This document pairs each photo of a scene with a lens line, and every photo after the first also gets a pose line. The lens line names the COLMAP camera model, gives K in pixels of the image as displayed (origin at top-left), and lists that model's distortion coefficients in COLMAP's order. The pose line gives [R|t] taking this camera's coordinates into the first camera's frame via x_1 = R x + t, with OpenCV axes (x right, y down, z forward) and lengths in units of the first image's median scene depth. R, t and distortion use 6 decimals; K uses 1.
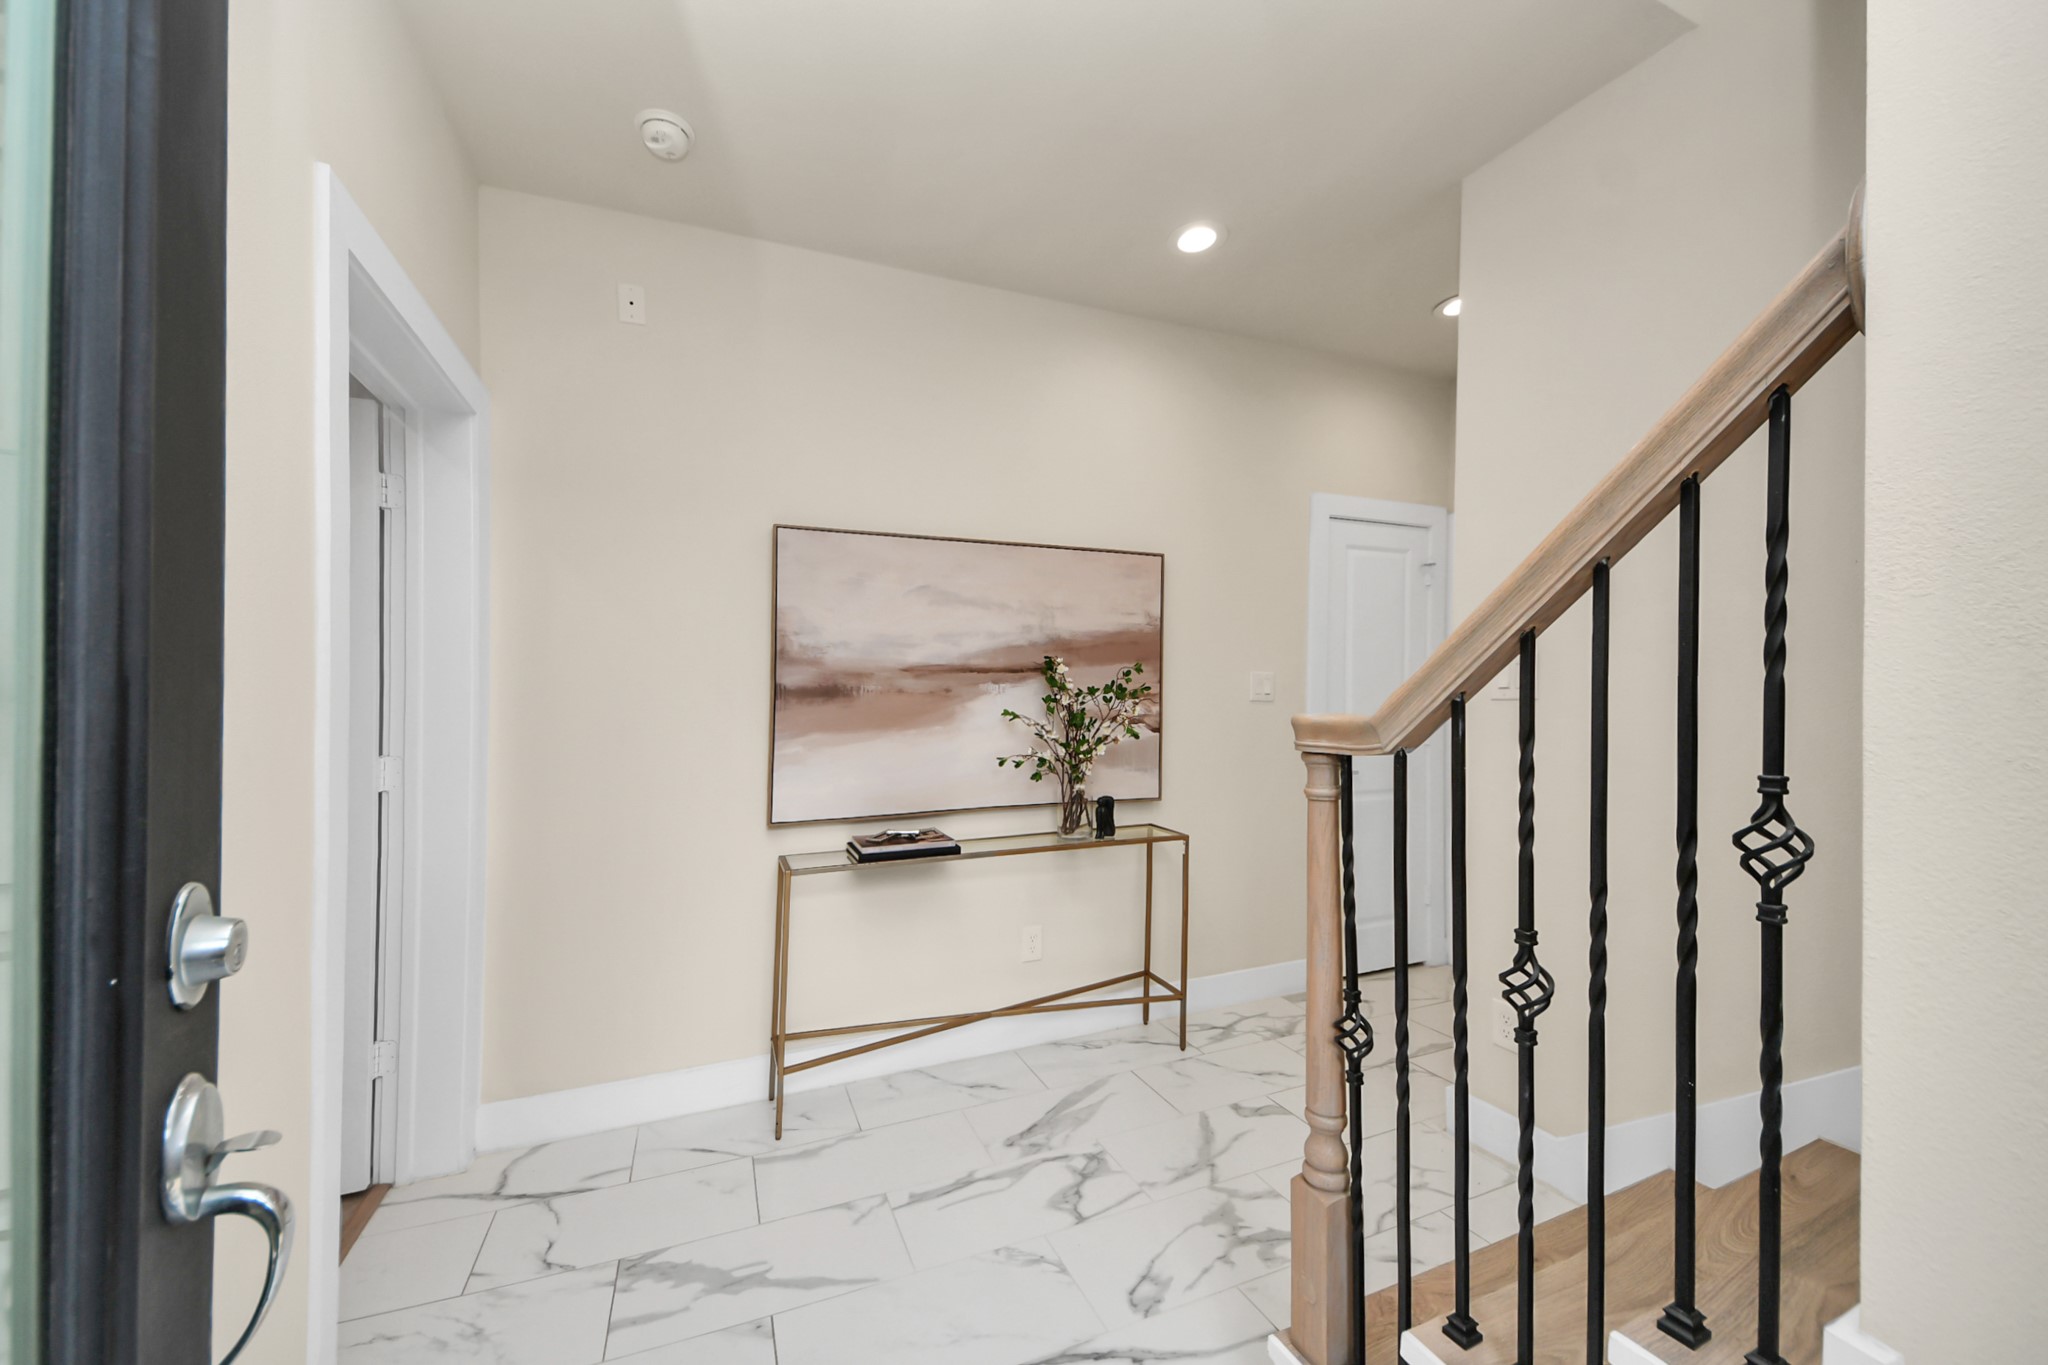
lens RADIAL K [[734.2, 0, 1008.4], [0, 734.2, 718.8], [0, 0, 1]] dist [-0.008792, -0.005478]
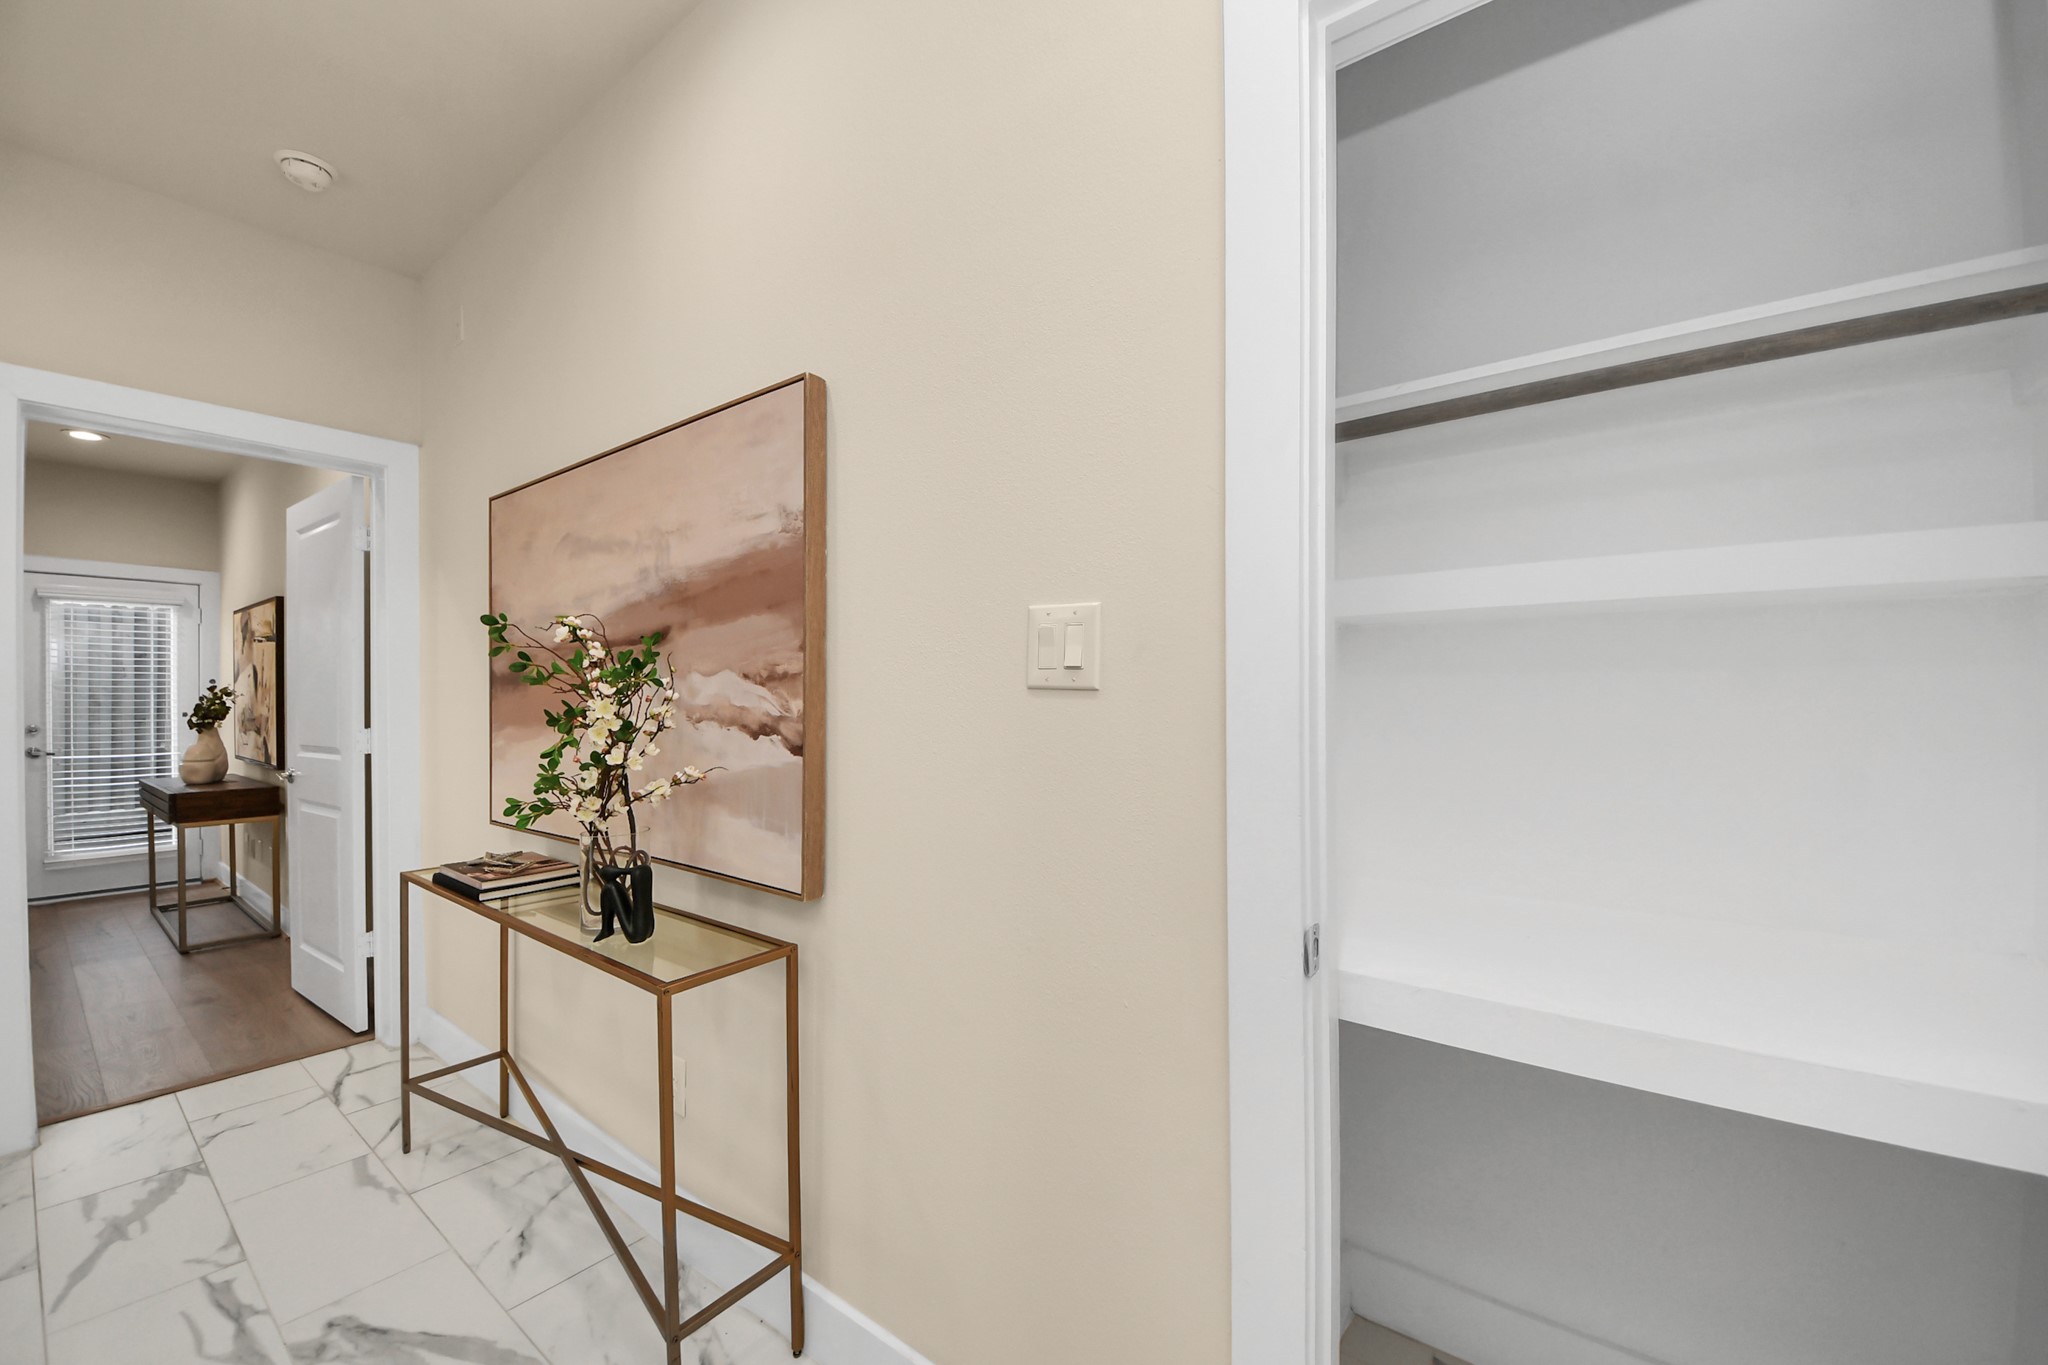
lens RADIAL K [[767.2, 0, 1077.7], [0, 767.2, 701.7], [0, 0, 1]] dist [-0.024868, -0.000914]
pose [[0.549044, 0.008955, -0.835746, 0.908108], [-0.023213, 0.999720, -0.004537, -0.022567], [0.835471, 0.021891, 0.549098, 1.121432]]
